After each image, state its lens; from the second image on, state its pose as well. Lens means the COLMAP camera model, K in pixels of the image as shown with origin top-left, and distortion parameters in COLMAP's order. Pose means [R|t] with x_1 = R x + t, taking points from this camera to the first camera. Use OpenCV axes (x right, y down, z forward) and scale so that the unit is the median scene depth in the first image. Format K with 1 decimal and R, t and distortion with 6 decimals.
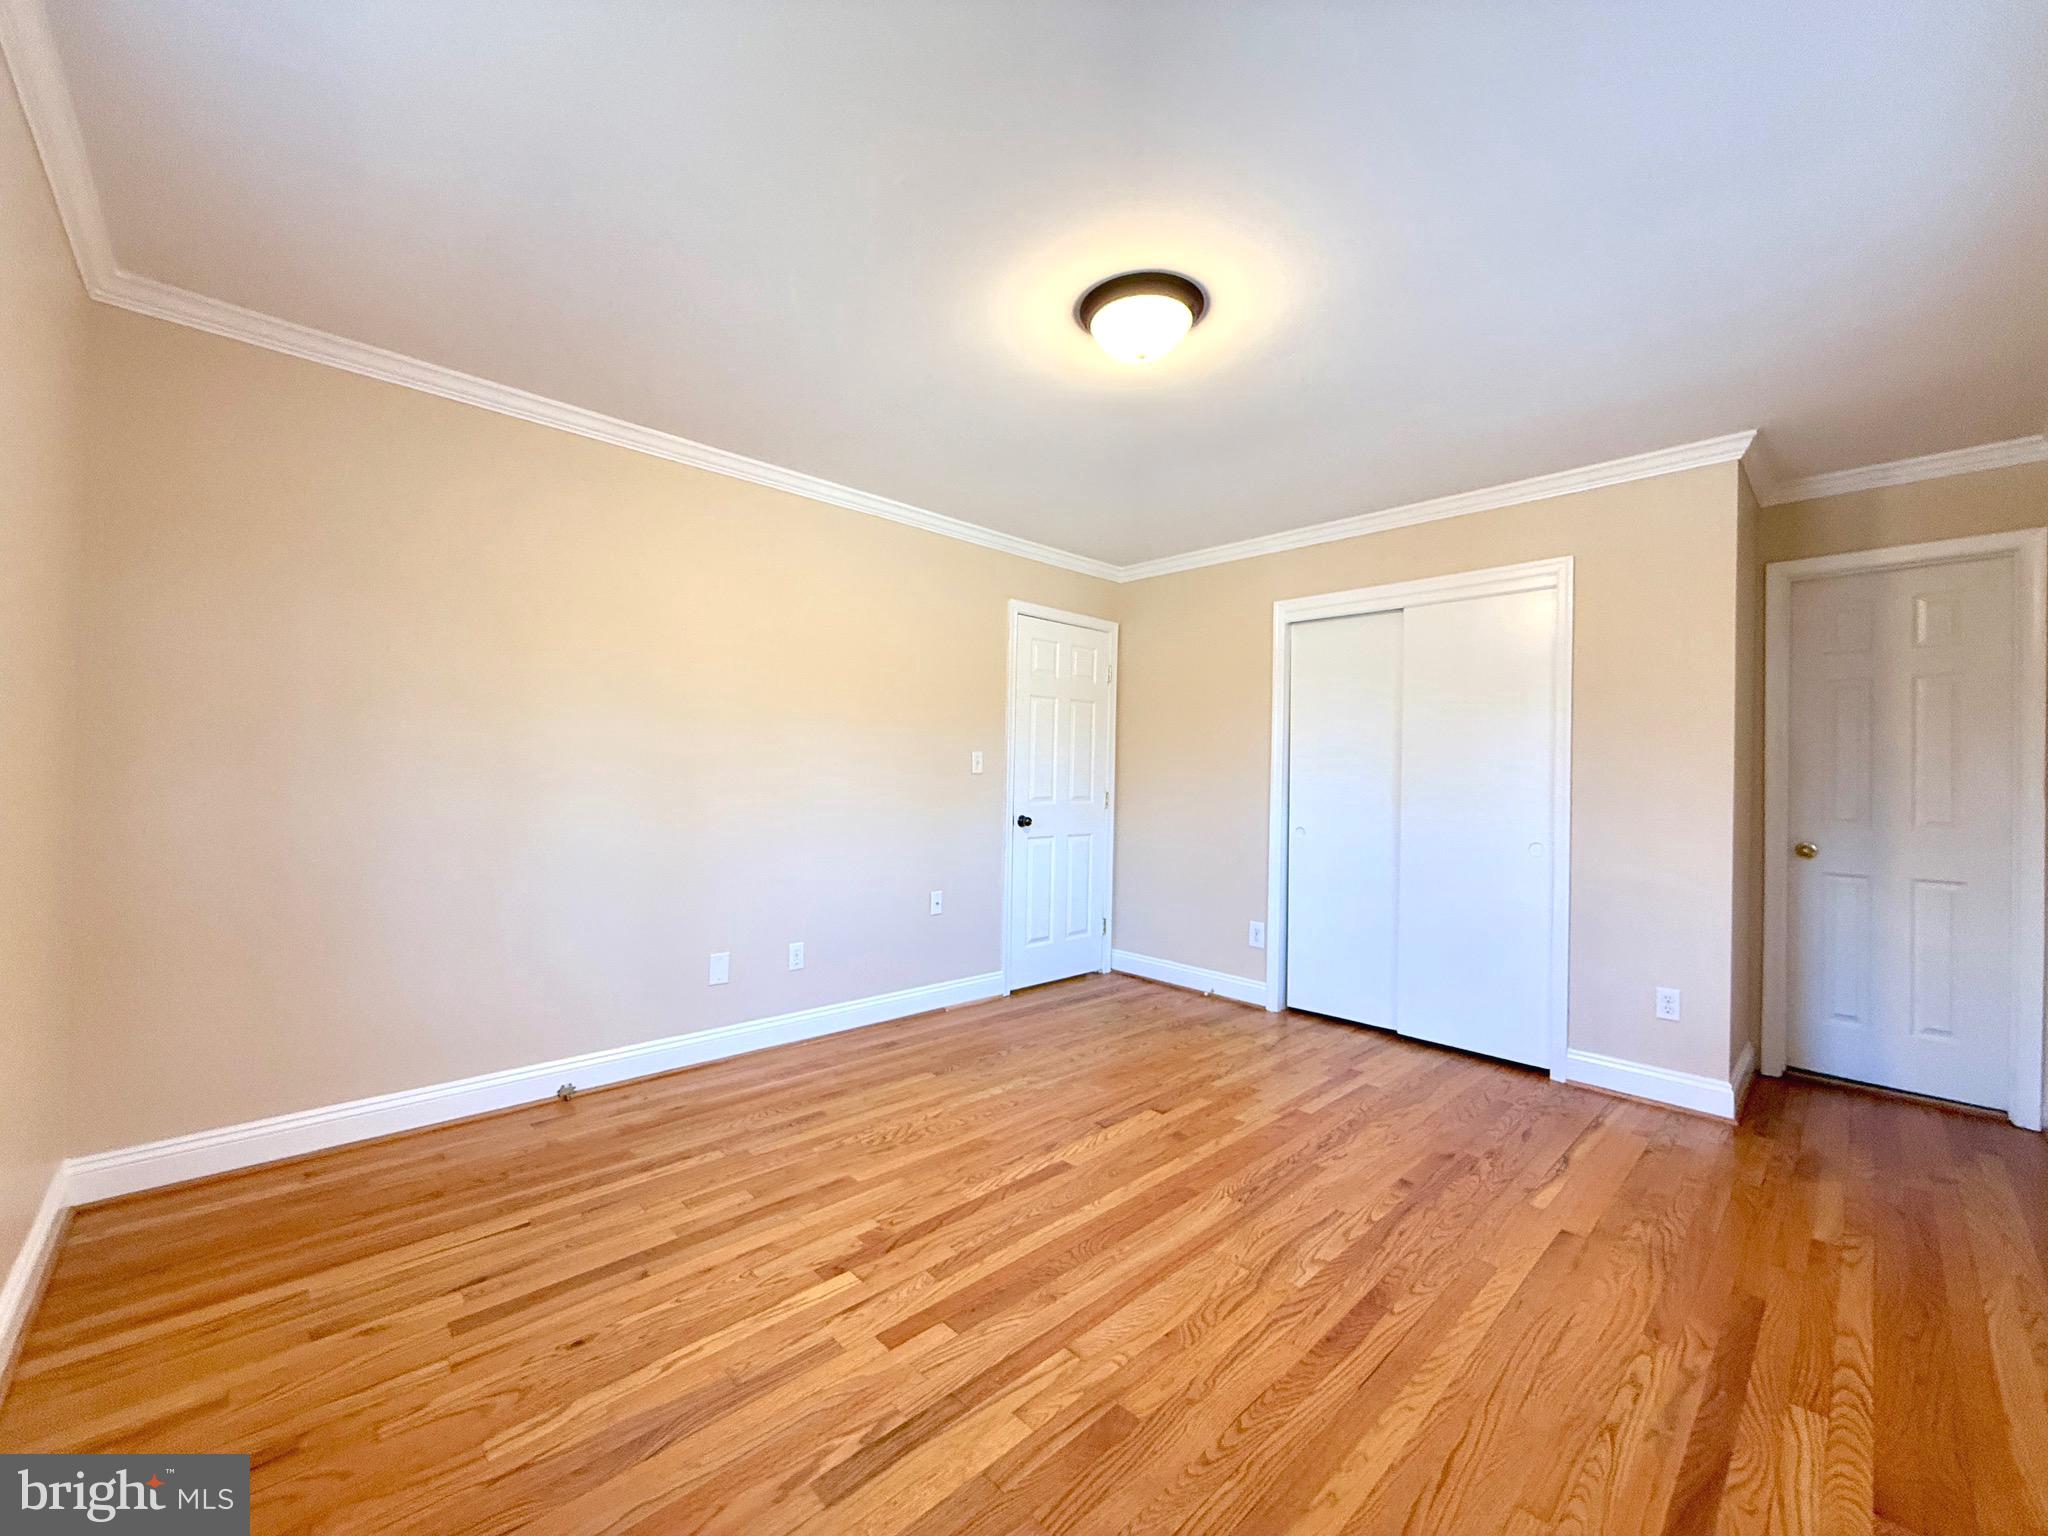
lens RADIAL K [[813.3, 0, 1019.4], [0, 813.3, 767.3], [0, 0, 1]] dist [-0.001099, 0.000151]
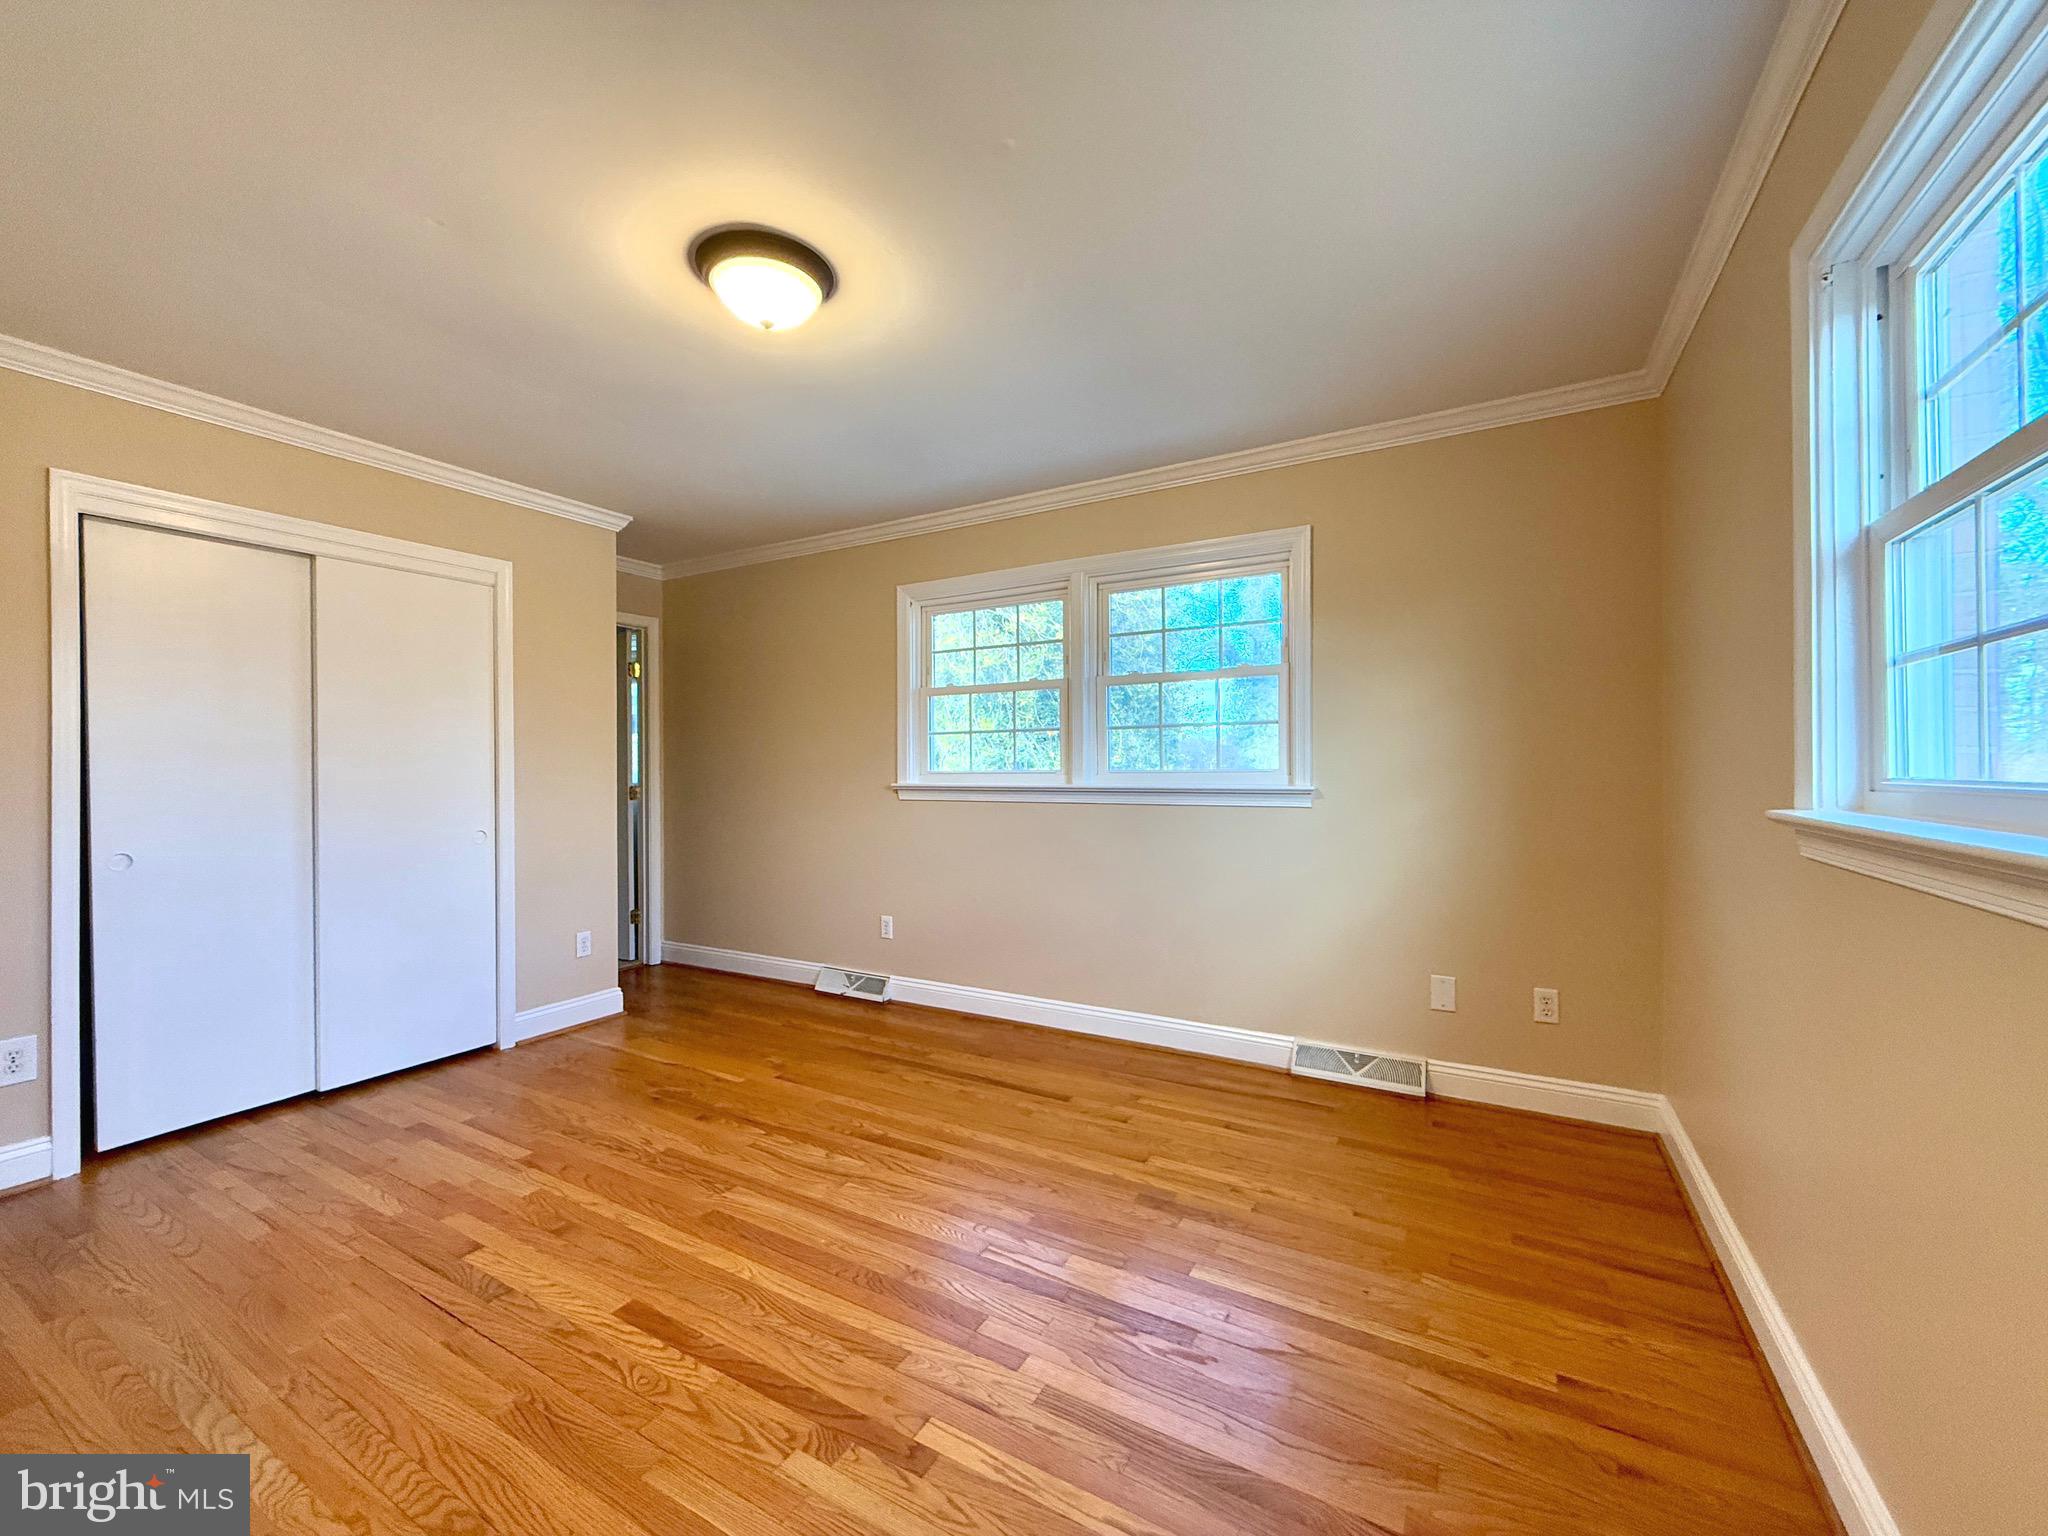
lens RADIAL K [[813.3, 0, 1019.4], [0, 813.3, 767.3], [0, 0, 1]] dist [-0.001099, 0.000151]
pose [[-0.290488, -0.018121, 0.956707, -0.773735], [-0.009717, 0.999825, 0.015987, -0.014319], [-0.956829, -0.004653, -0.290613, 0.920497]]
